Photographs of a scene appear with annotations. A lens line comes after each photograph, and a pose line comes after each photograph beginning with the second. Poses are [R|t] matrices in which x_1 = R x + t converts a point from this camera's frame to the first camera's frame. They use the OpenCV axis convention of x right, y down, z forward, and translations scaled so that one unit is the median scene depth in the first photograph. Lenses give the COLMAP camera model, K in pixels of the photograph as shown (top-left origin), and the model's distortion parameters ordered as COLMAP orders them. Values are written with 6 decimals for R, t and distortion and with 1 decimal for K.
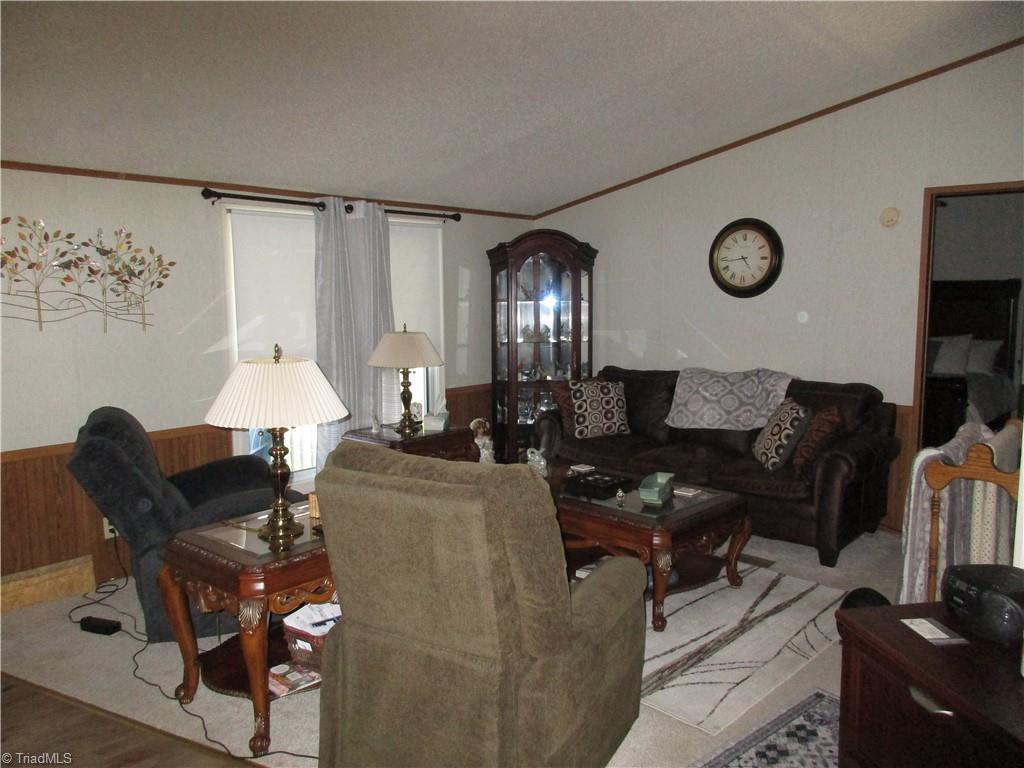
lens RADIAL K [[786.3, 0, 512.0], [0, 786.3, 384.0], [0, 0, 1]] dist [0.003204, -0.001461]
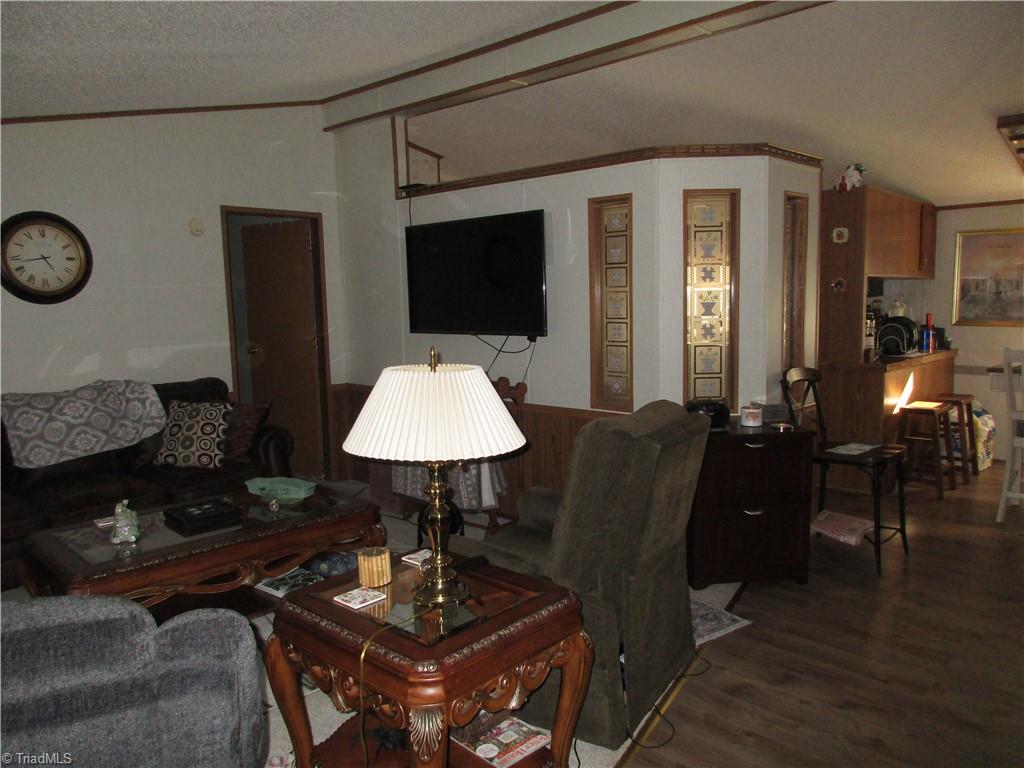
lens RADIAL K [[786.3, 0, 512.0], [0, 786.3, 384.0], [0, 0, 1]] dist [0.003204, -0.001461]
pose [[0.012132, -0.115979, 0.993178, -1.160419], [0.139834, 0.983687, 0.113162, -0.103583], [-0.990101, 0.137507, 0.028151, 1.003586]]
